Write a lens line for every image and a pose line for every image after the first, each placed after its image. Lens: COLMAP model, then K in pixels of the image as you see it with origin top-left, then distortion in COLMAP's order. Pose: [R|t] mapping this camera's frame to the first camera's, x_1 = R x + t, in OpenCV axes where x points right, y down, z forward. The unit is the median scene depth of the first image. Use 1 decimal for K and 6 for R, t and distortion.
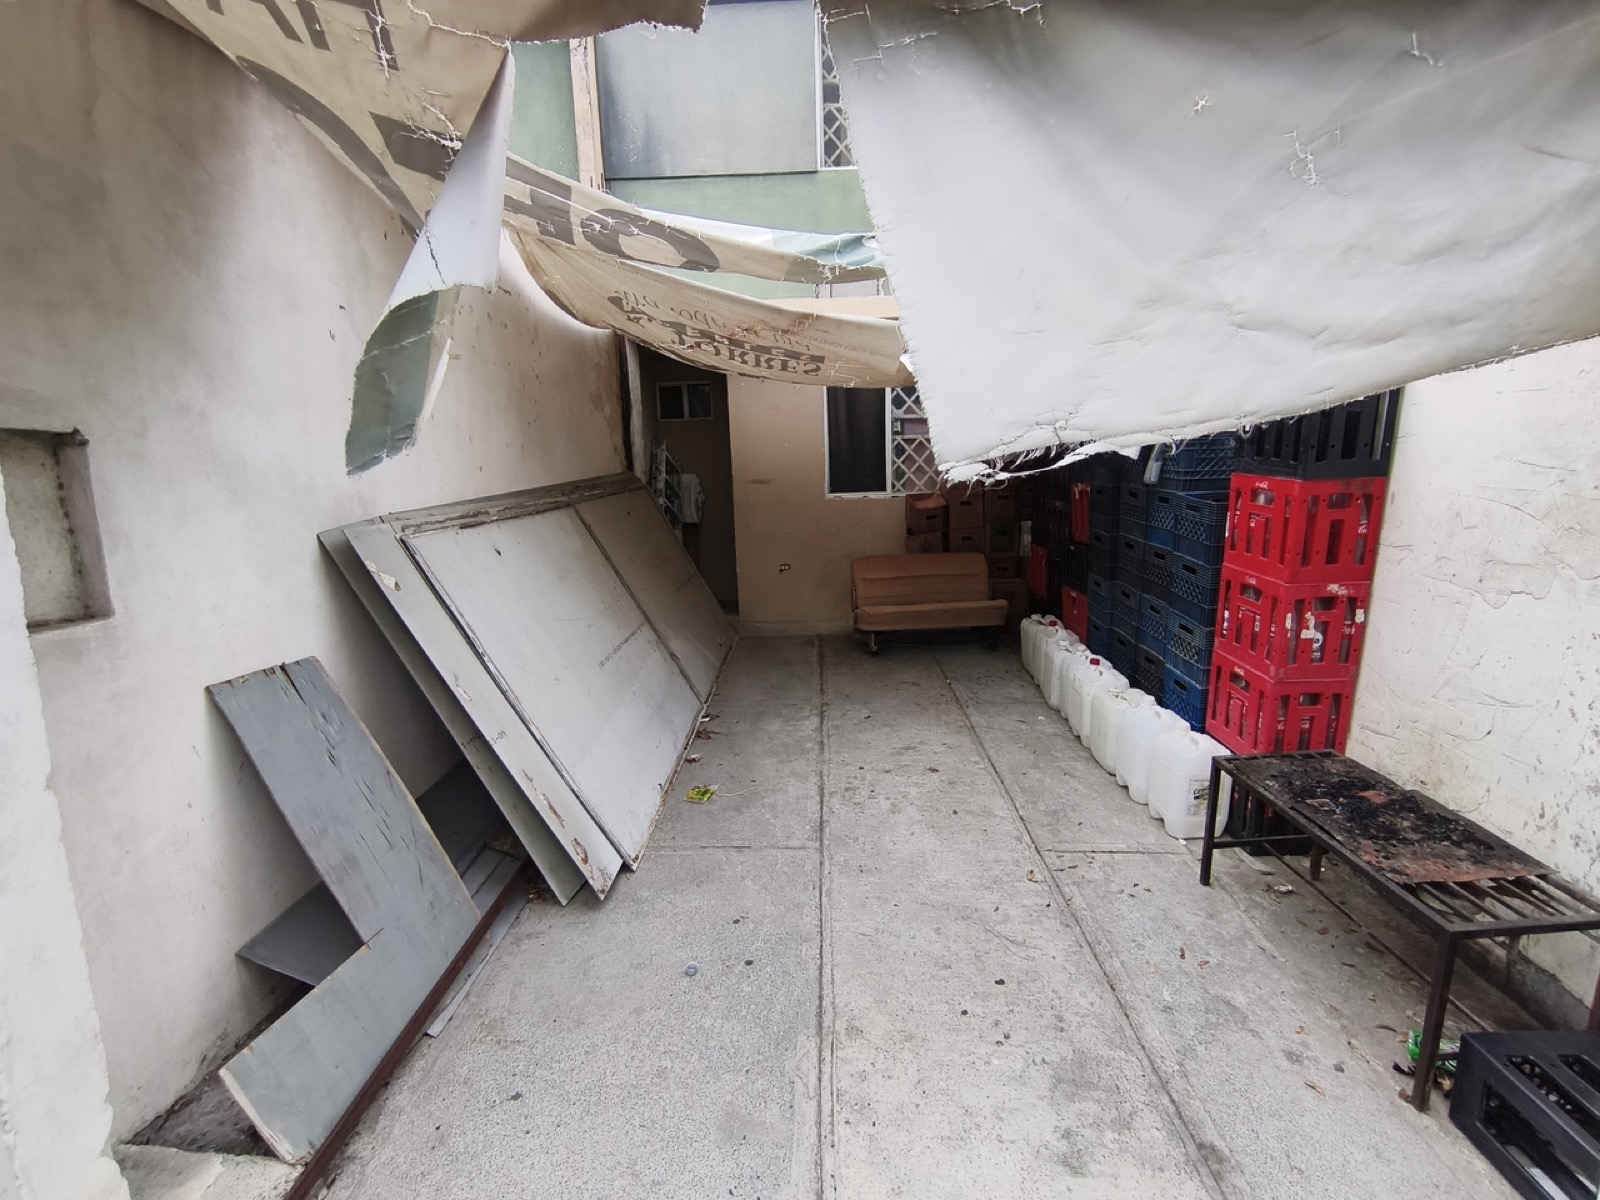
lens RADIAL K [[704.0, 0, 805.2], [0, 704.0, 601.7], [0, 0, 1]] dist [-0.008698, 0.007514]
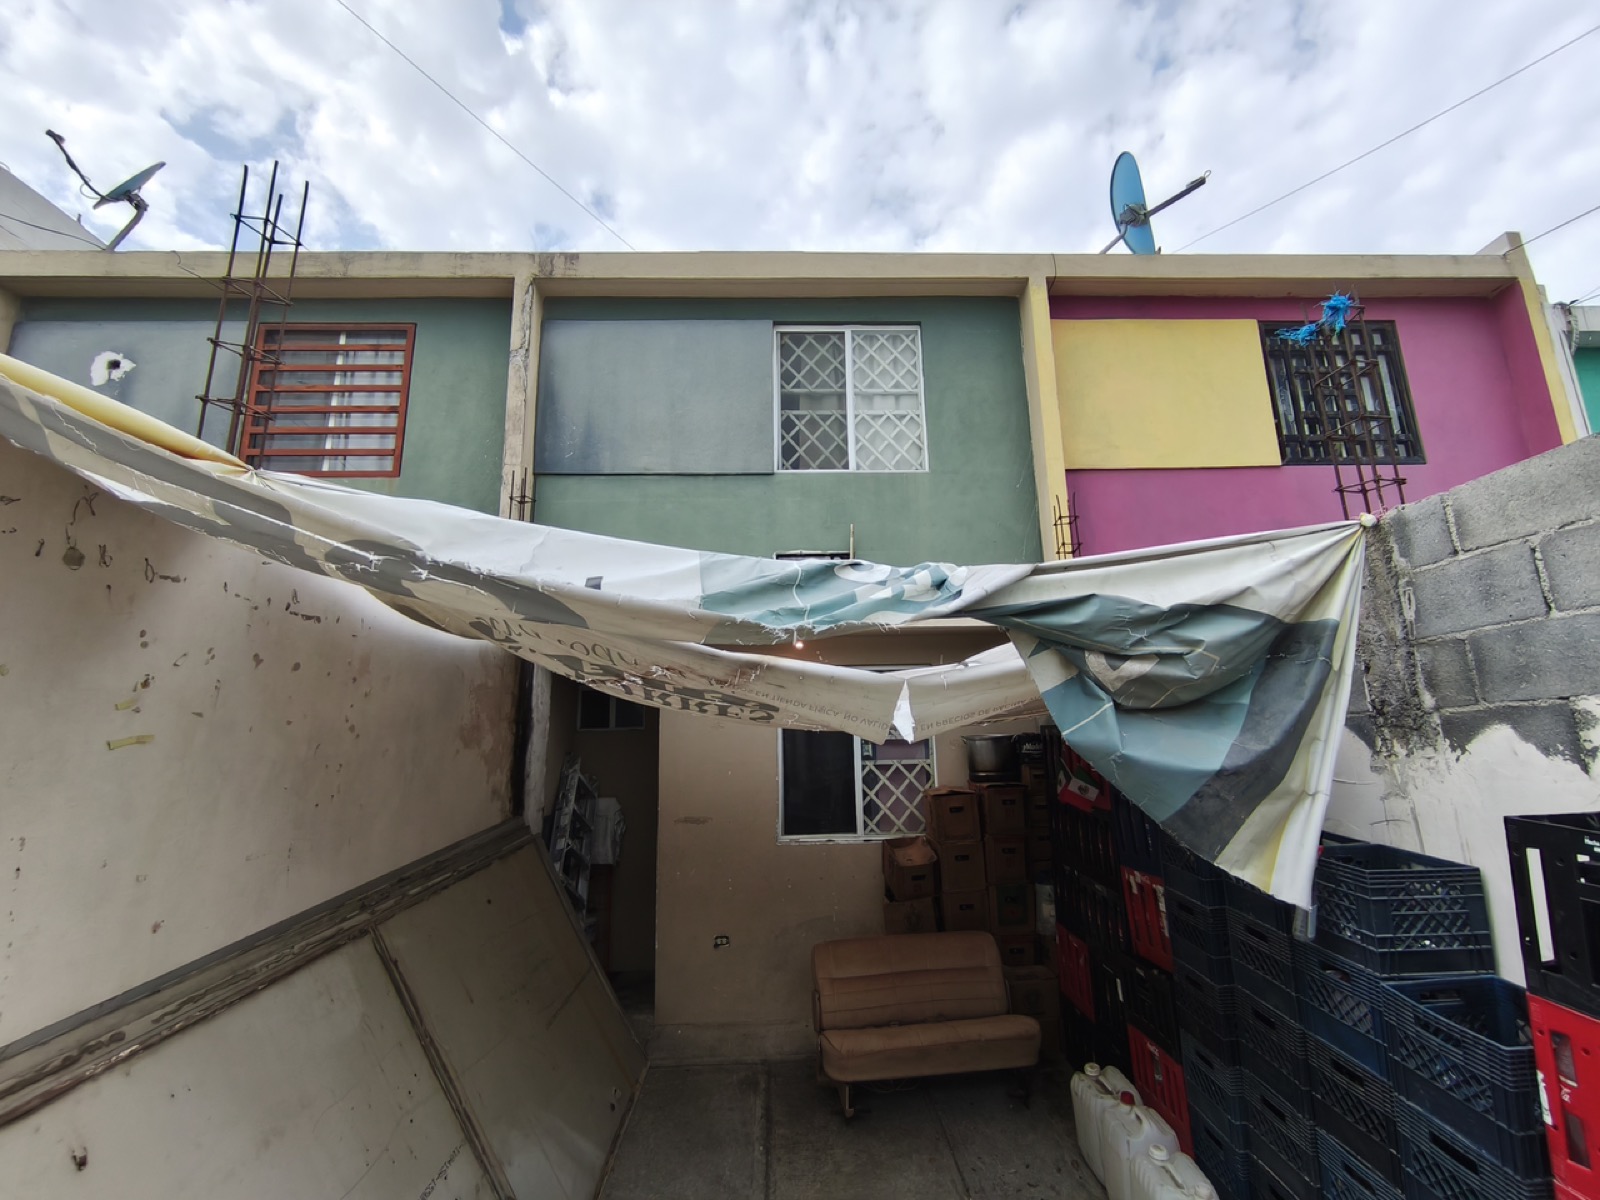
lens RADIAL K [[704.0, 0, 805.2], [0, 704.0, 601.7], [0, 0, 1]] dist [-0.008698, 0.007514]
pose [[0.997954, 0.022398, 0.059890, 0.007028], [0.000350, 0.934709, -0.355413, -0.141115], [-0.063941, 0.354706, 0.932789, 0.217879]]
